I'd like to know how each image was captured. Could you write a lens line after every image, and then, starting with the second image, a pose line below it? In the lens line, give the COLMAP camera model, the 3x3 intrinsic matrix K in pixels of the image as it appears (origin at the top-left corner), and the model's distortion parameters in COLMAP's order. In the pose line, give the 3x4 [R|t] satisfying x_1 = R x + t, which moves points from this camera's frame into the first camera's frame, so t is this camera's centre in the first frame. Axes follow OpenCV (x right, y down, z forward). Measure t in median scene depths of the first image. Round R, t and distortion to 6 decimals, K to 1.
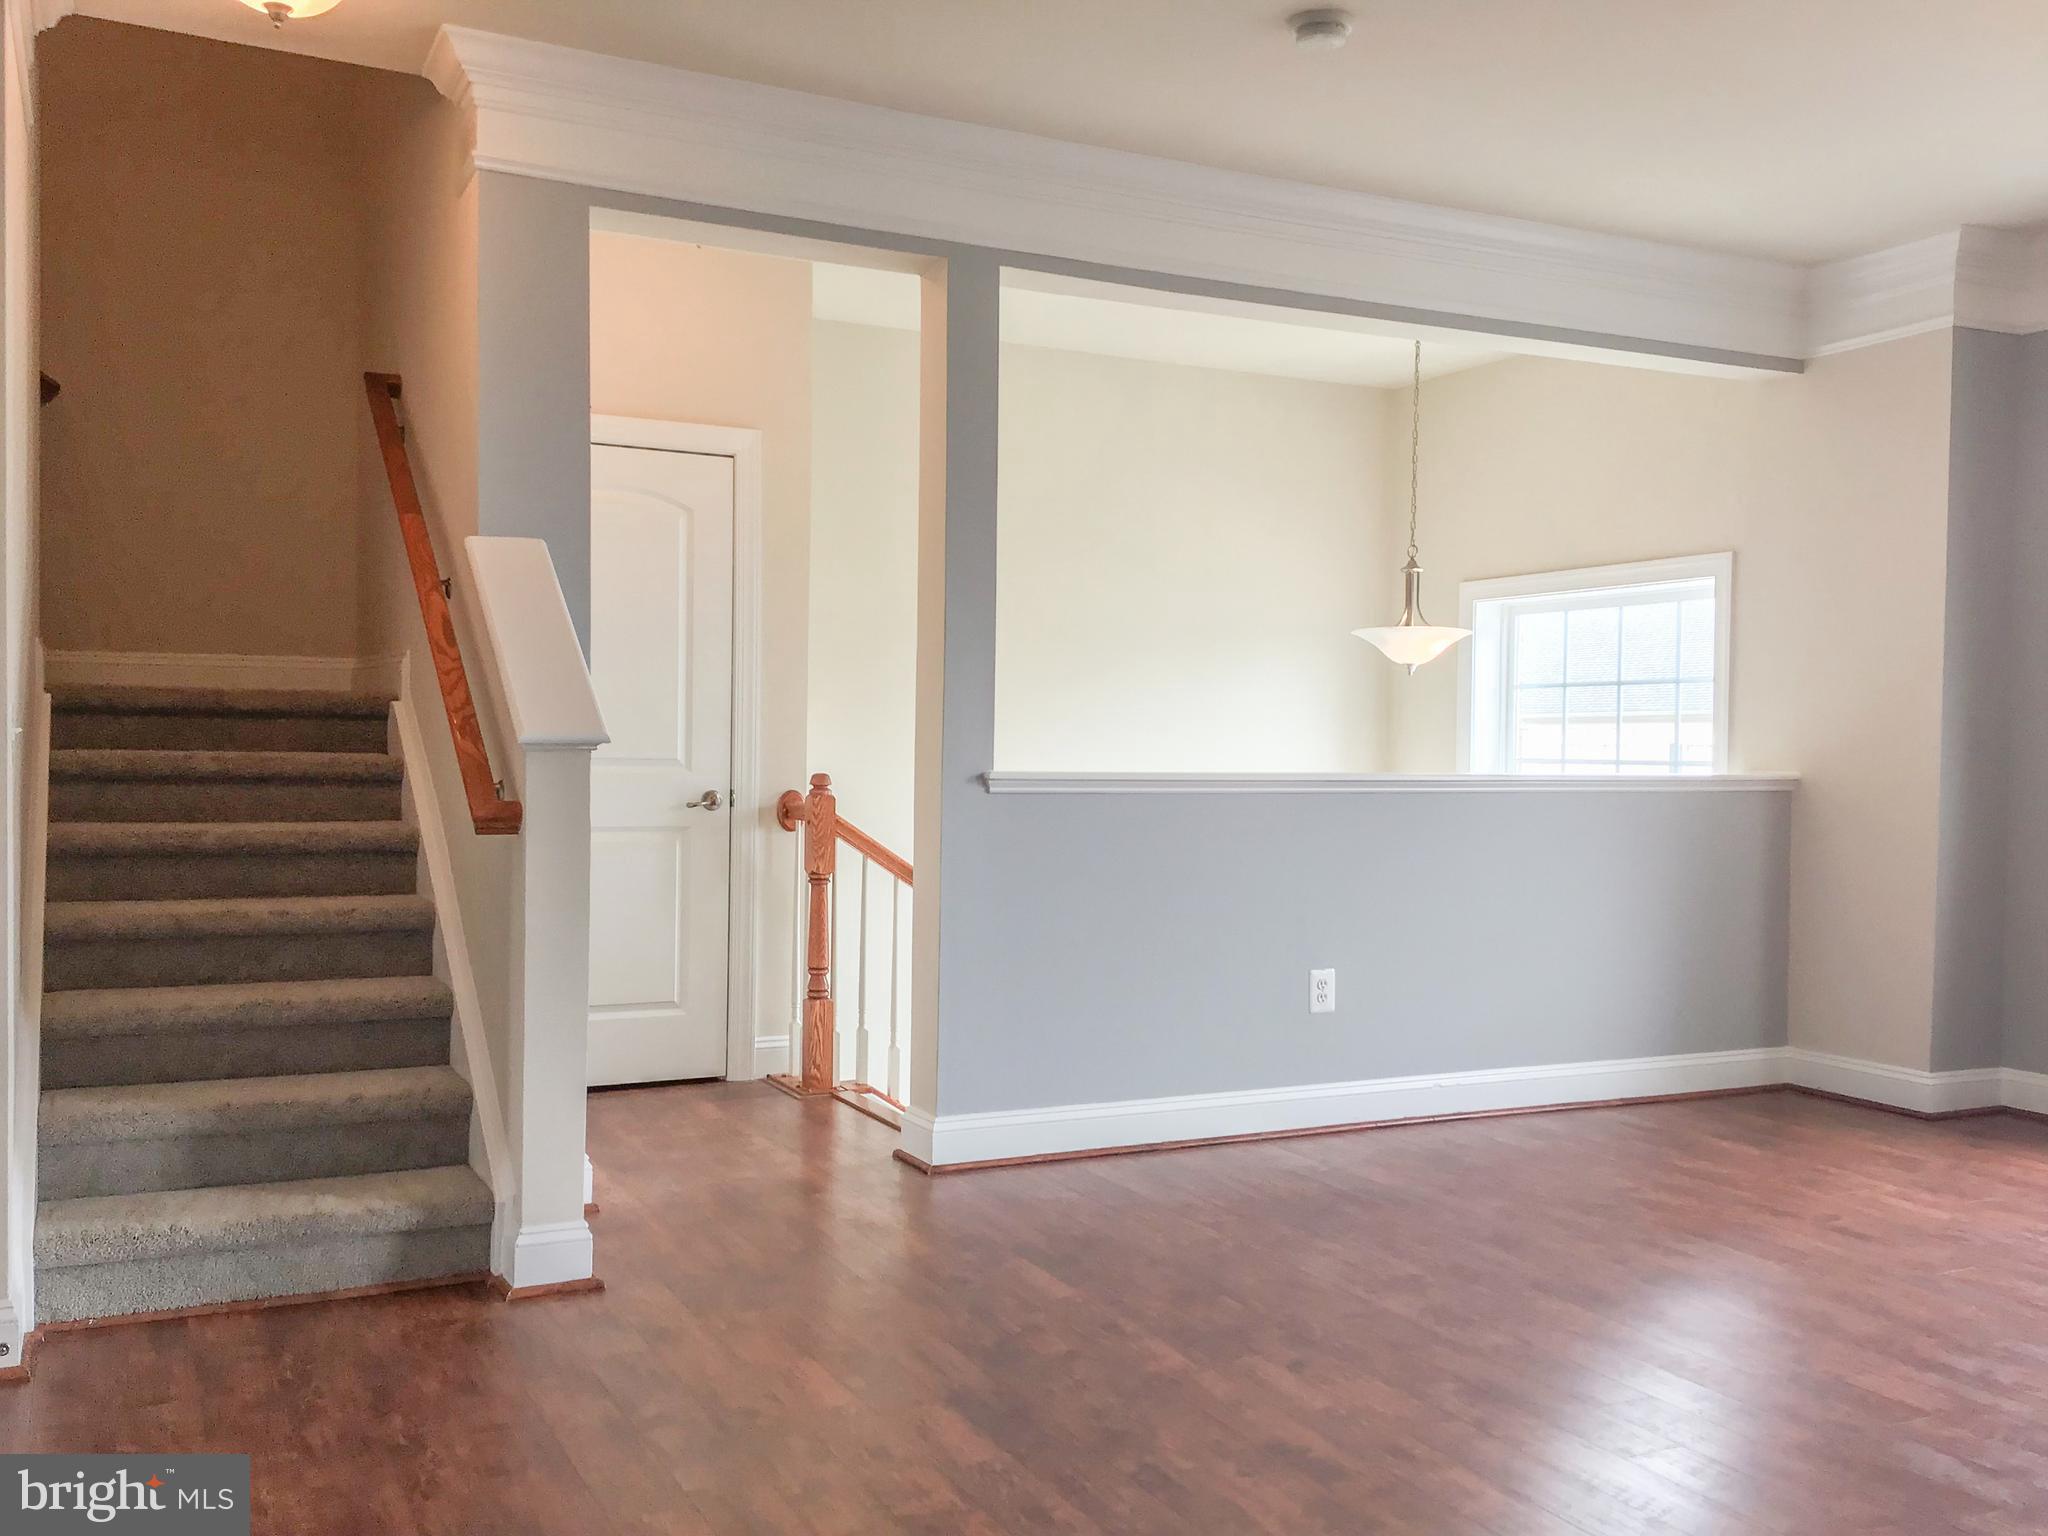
lens RADIAL K [[1827.1, 0, 1035.7], [0, 1827.1, 790.3], [0, 0, 1]] dist [0.114010, -0.193331]
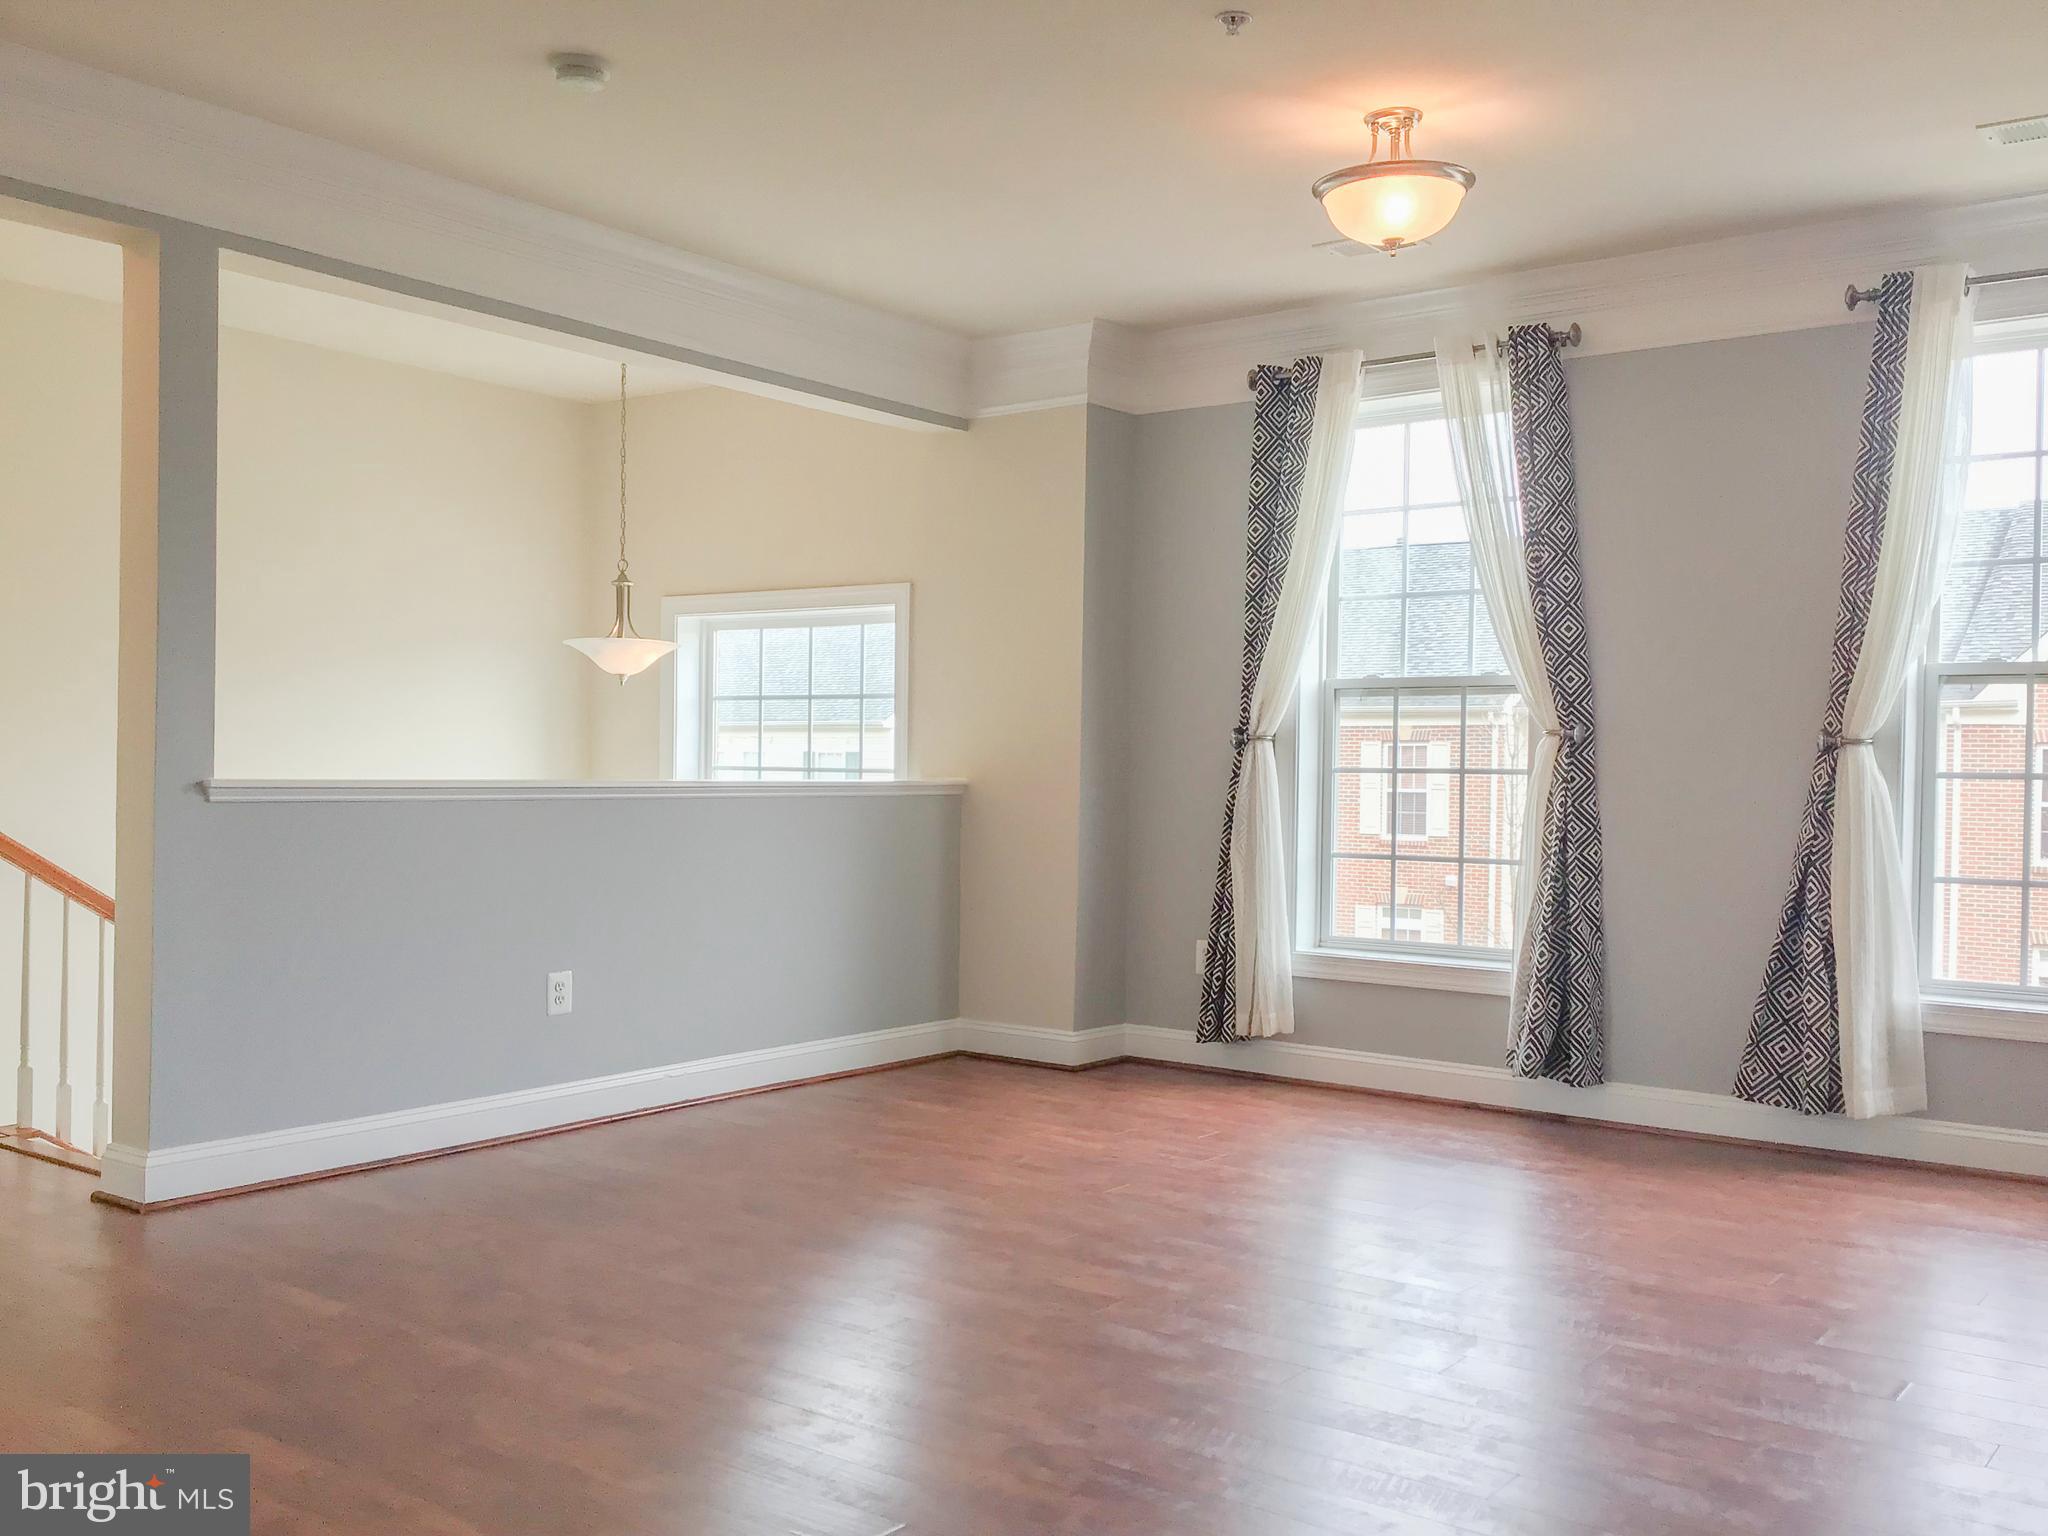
lens RADIAL K [[1827.1, 0, 1035.7], [0, 1827.1, 790.3], [0, 0, 1]] dist [0.114010, -0.193331]
pose [[0.896049, -0.005429, 0.443923, -0.059357], [0.006989, 0.999974, -0.001876, 0.000114], [-0.443901, 0.004784, 0.896063, -0.038263]]
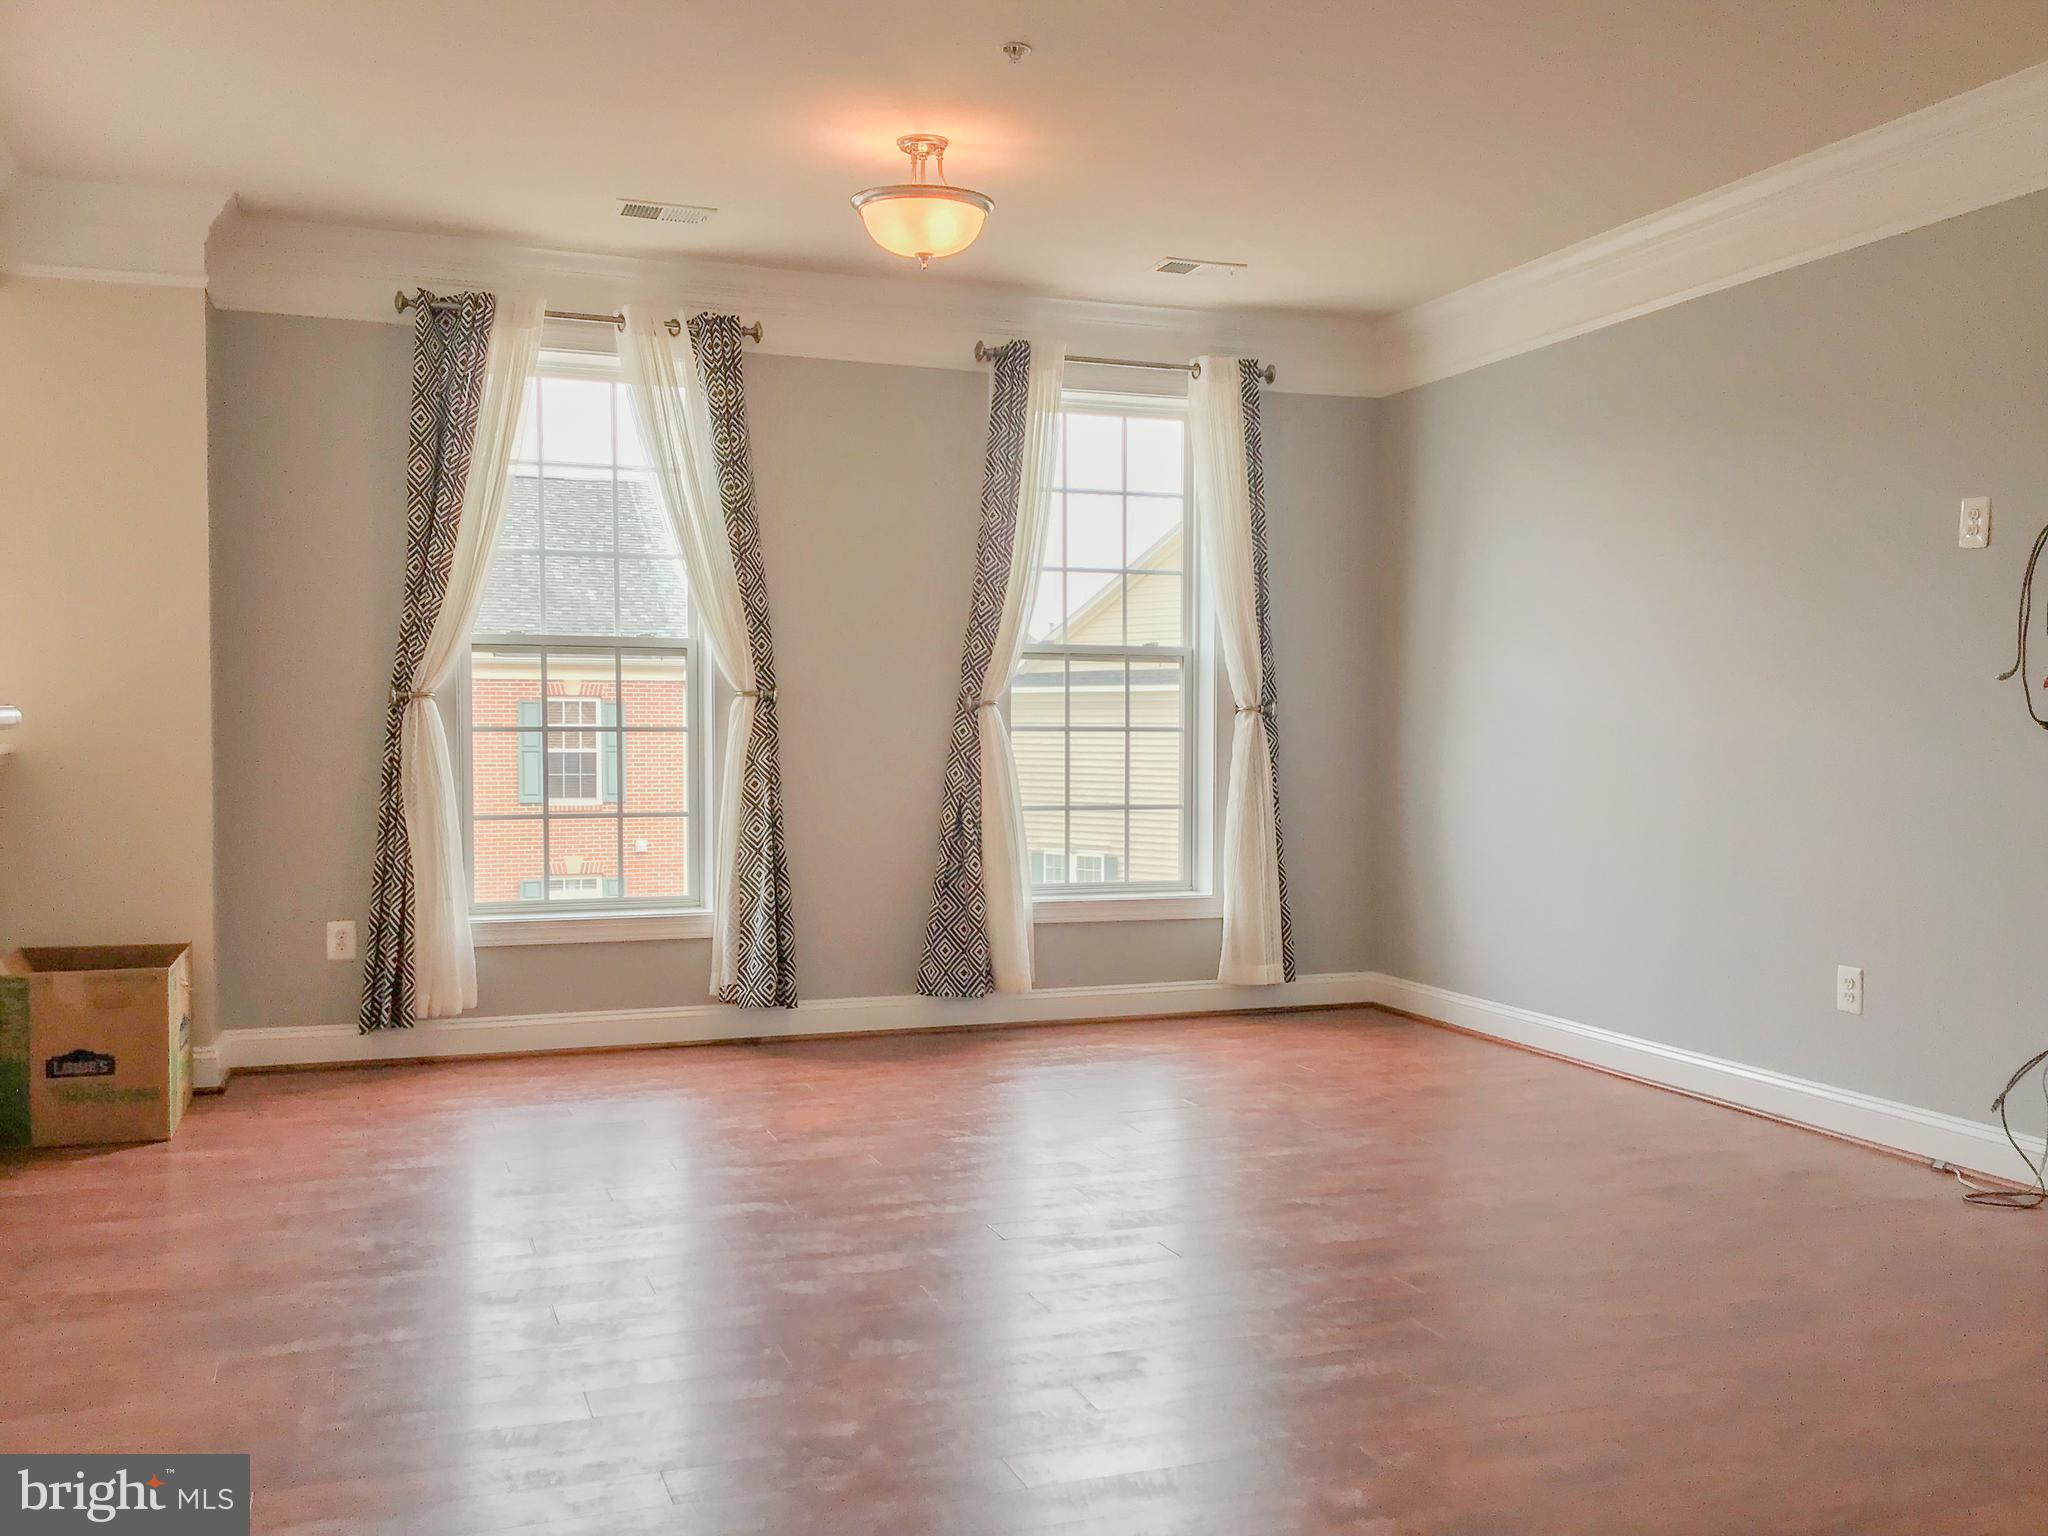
lens RADIAL K [[1827.1, 0, 1035.7], [0, 1827.1, 790.3], [0, 0, 1]] dist [0.114010, -0.193331]
pose [[0.107925, -0.043803, 0.993194, -0.443530], [0.020691, 0.998911, 0.041807, -0.015941], [-0.993944, 0.016038, 0.108713, 0.453460]]
